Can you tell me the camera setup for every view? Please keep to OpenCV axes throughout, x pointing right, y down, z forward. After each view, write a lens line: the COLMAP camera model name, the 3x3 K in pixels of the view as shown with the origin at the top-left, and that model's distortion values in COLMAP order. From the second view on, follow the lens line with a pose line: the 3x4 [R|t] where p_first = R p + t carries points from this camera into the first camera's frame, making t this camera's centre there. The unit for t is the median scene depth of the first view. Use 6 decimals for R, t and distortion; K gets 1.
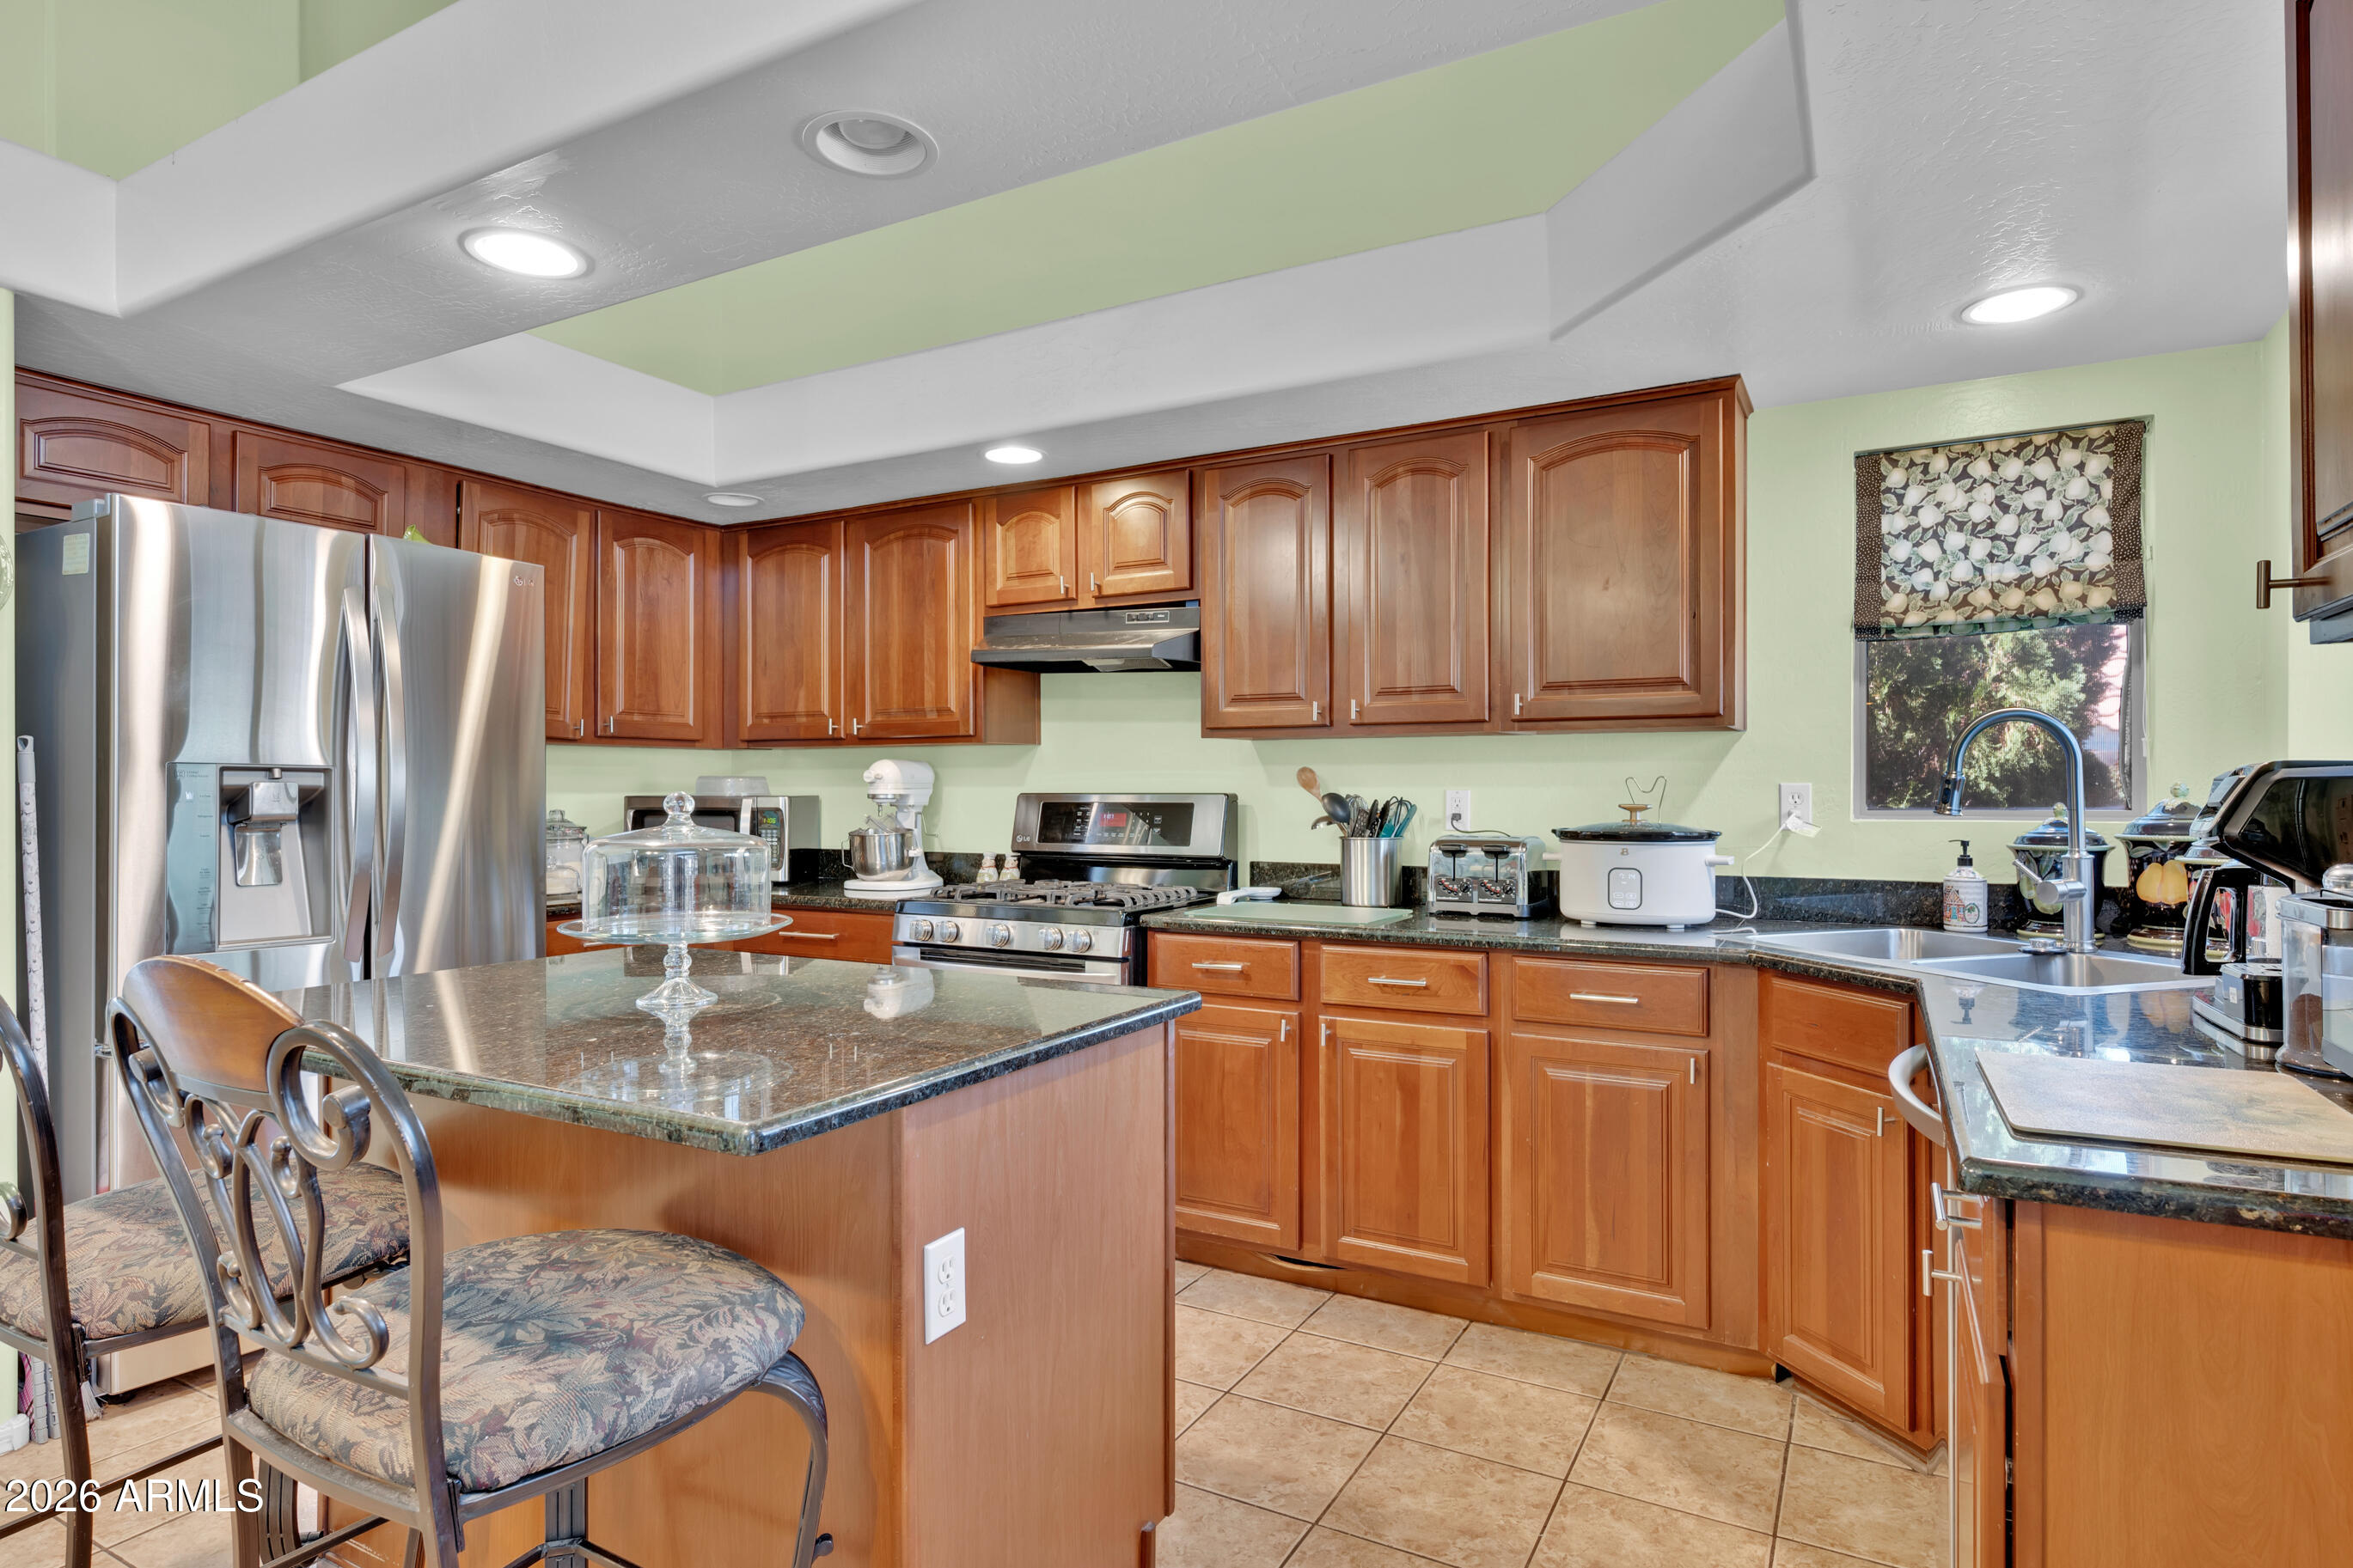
lens RADIAL K [[1256.2, 0, 1181.7], [0, 1256.2, 785.3], [0, 0, 1]] dist [-0.002618, -0.001415]
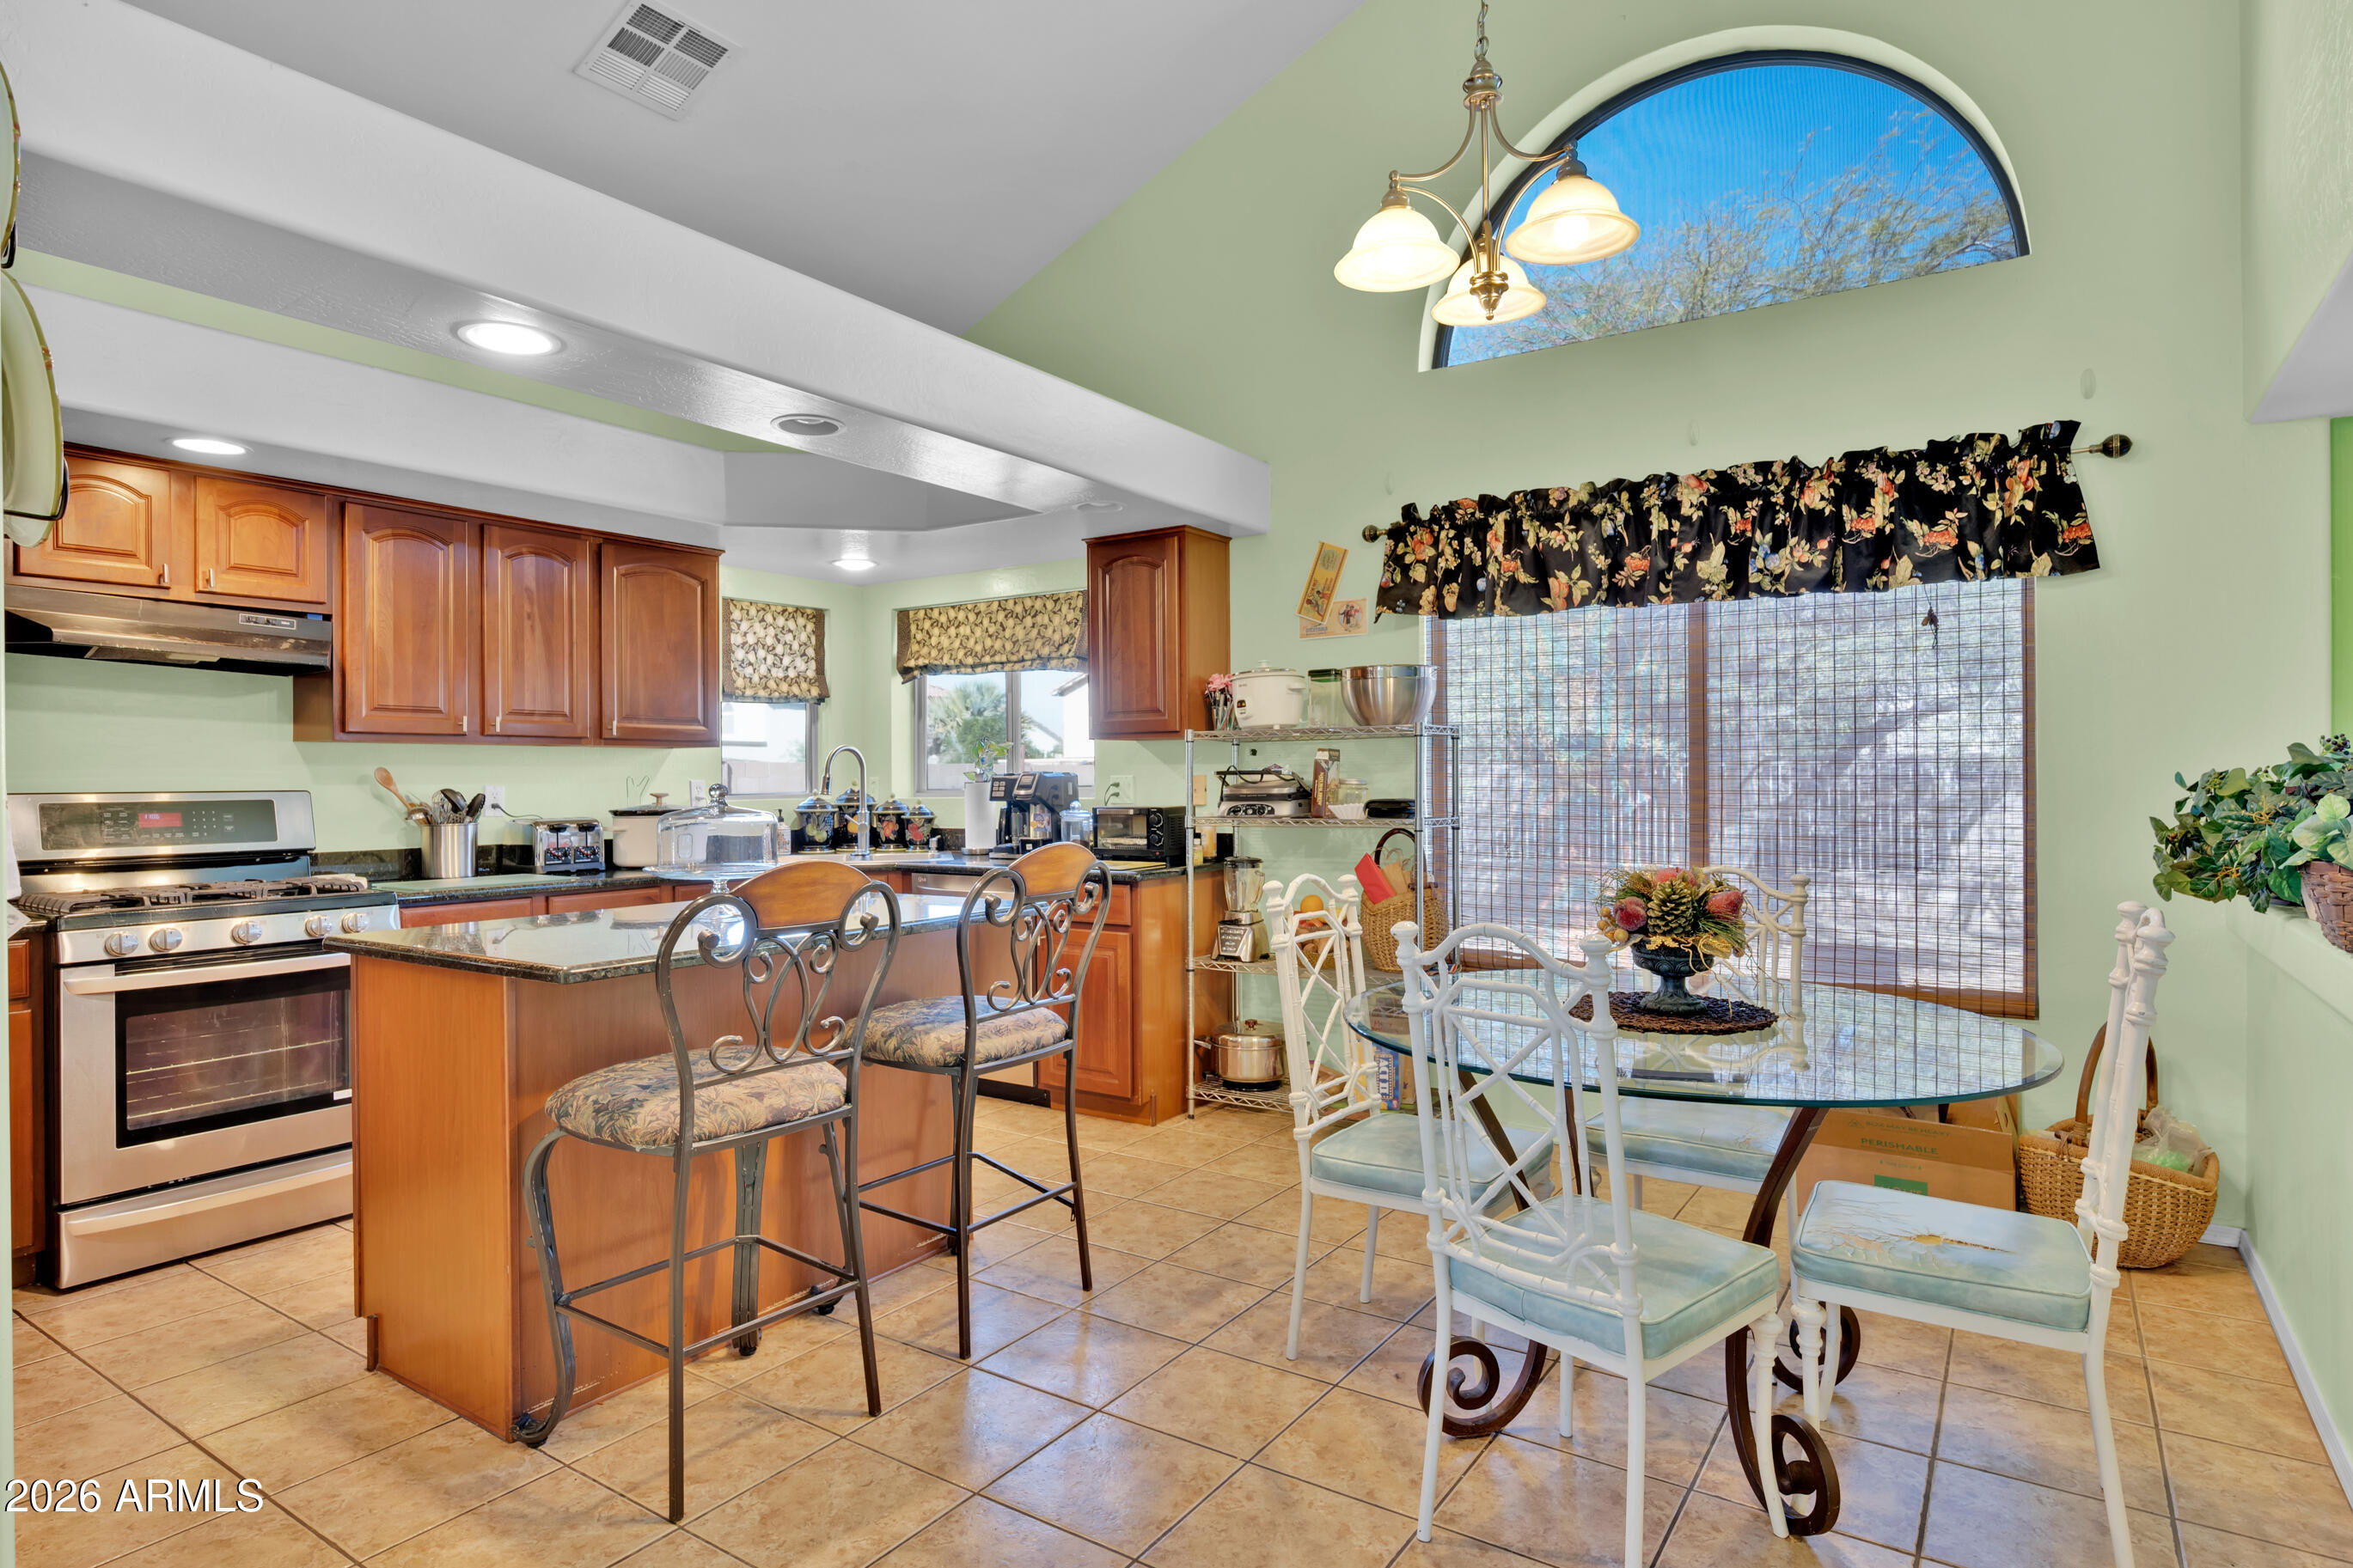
lens RADIAL K [[1256.2, 0, 1195.9], [0, 1256.2, 774.3], [0, 0, 1]] dist [-0.002618, -0.001415]
pose [[0.076941, 0.002280, 0.997033, -1.167815], [0.003307, 0.999991, -0.002542, -0.003063], [-0.997030, 0.003493, 0.076933, 0.178565]]
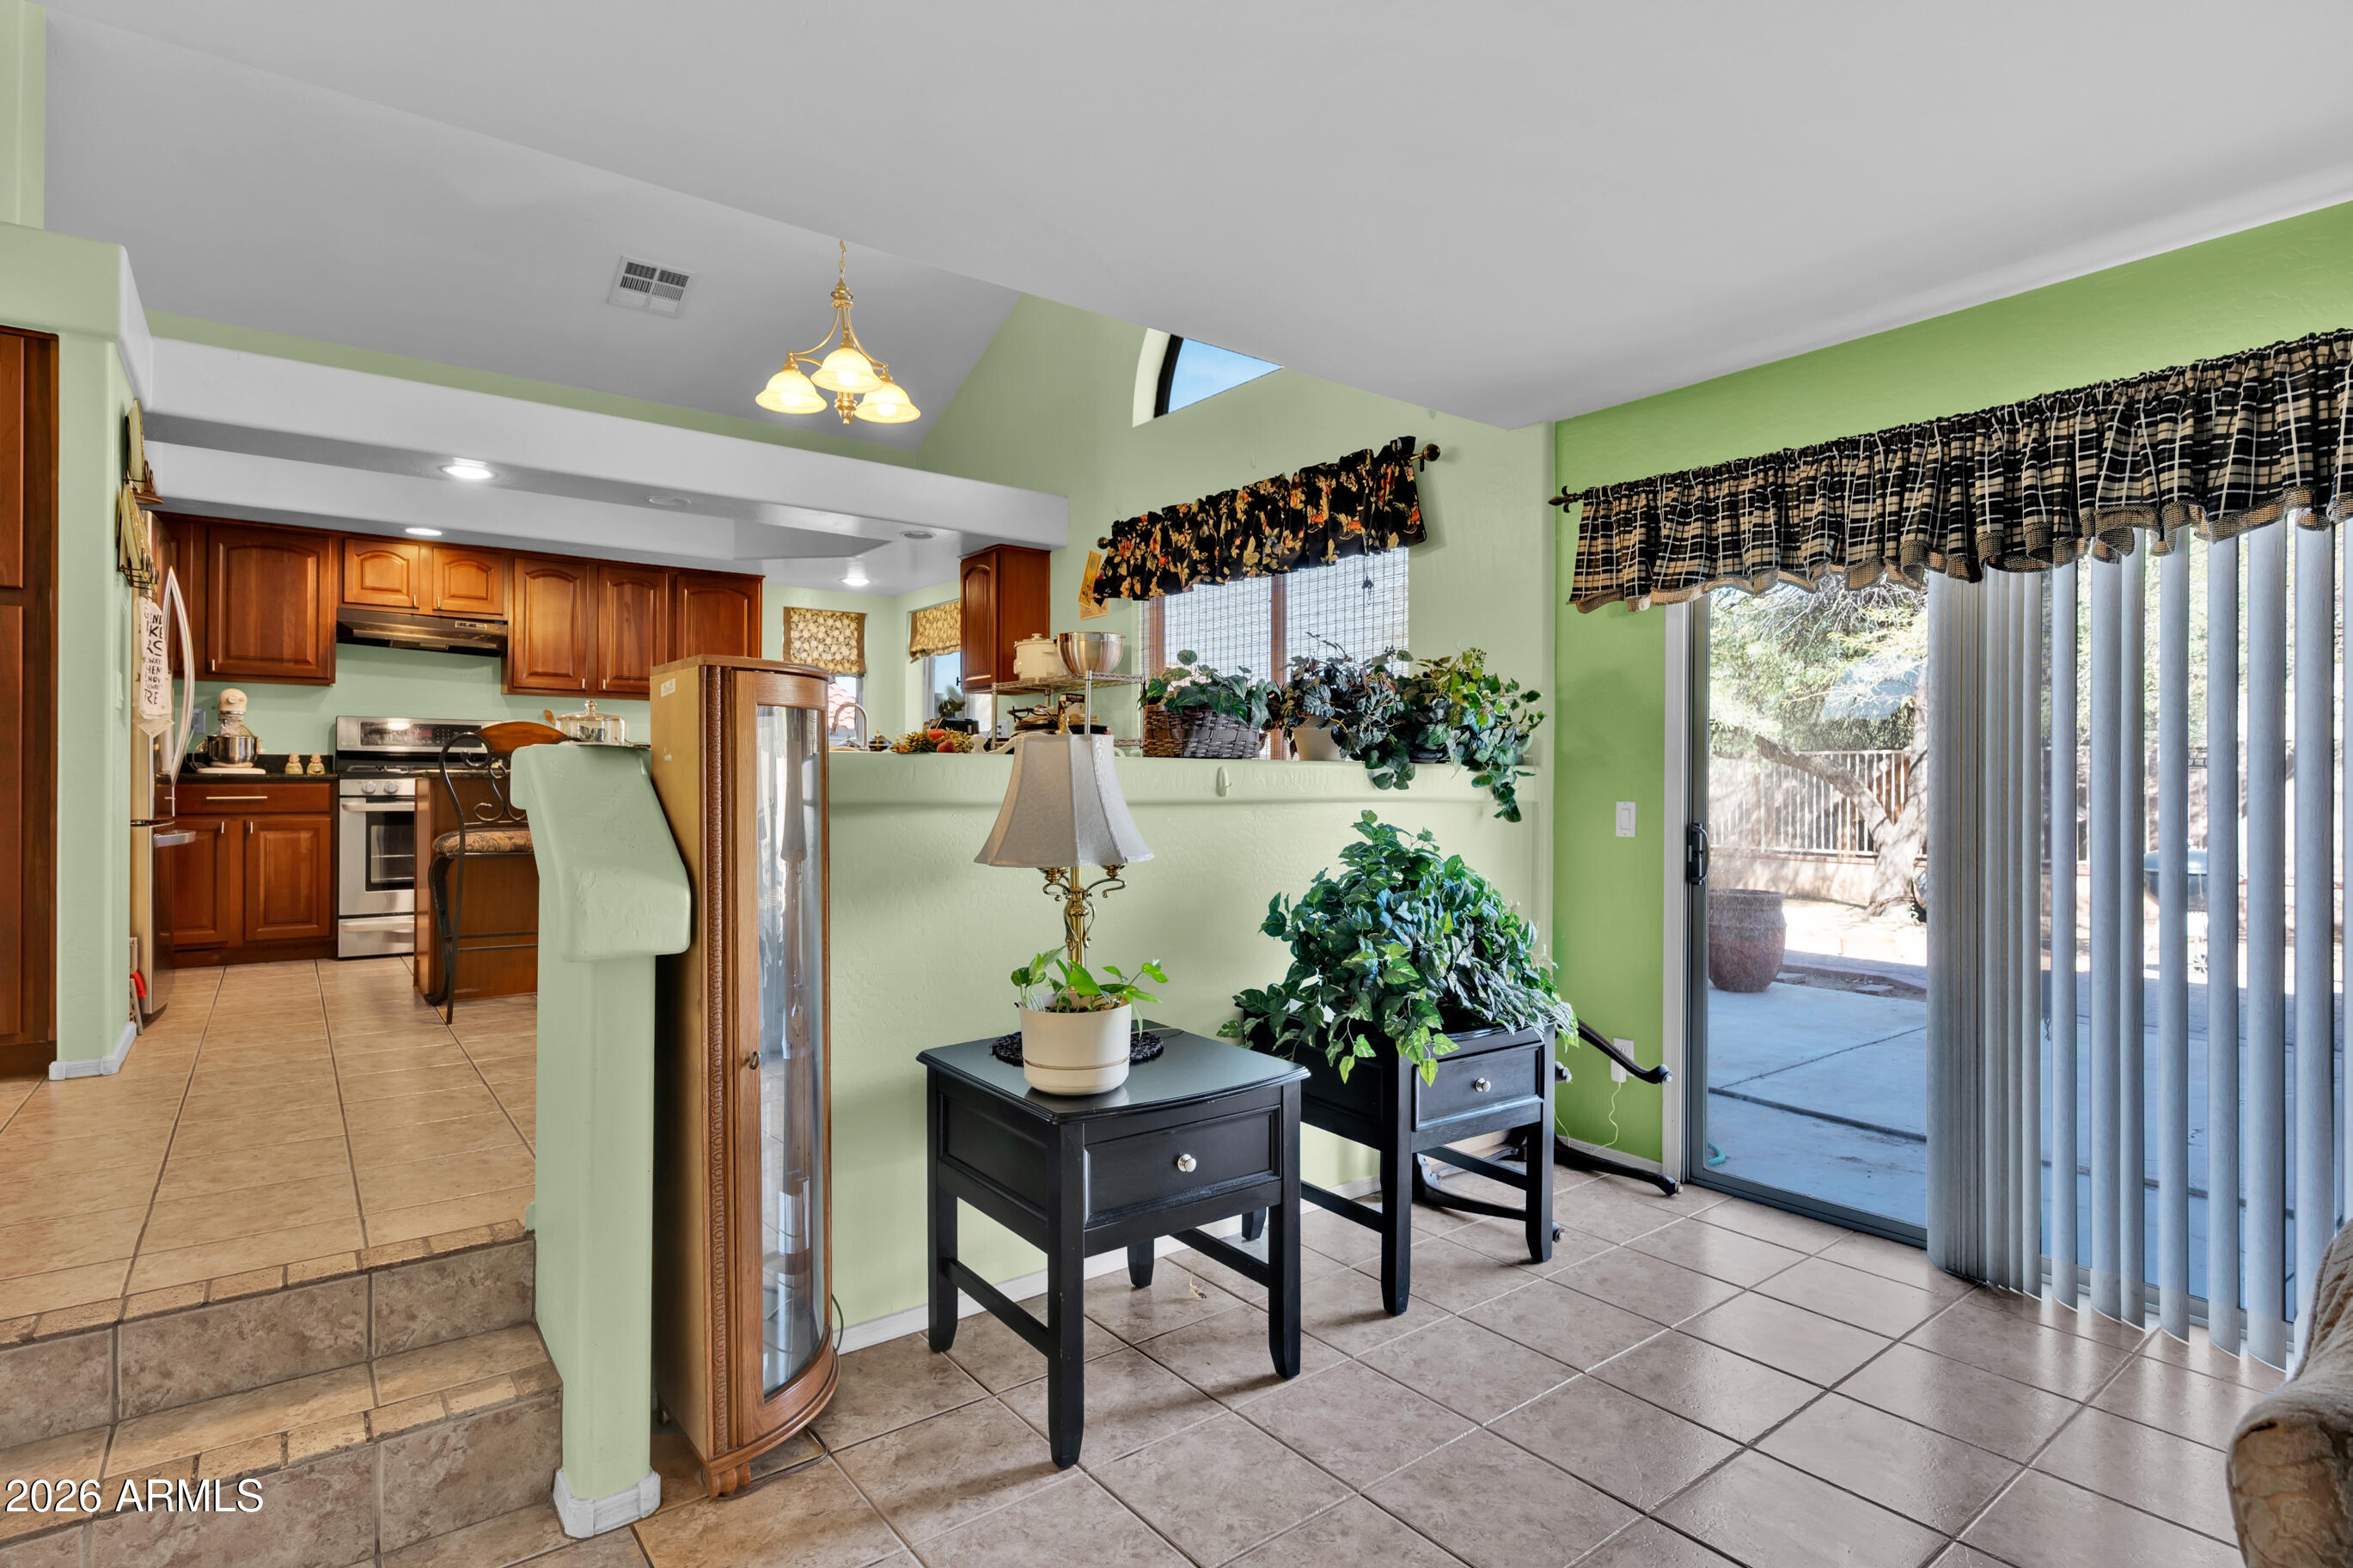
lens RADIAL K [[1180.4, 0, 1185.0], [0, 1180.4, 776.5], [0, 0, 1]] dist [0.002416, -0.000660]
pose [[0.393810, 0.006471, 0.919169, -1.438848], [-0.006824, 0.999968, -0.004117, 0.107576], [-0.919167, -0.004651, 0.393841, -0.796329]]
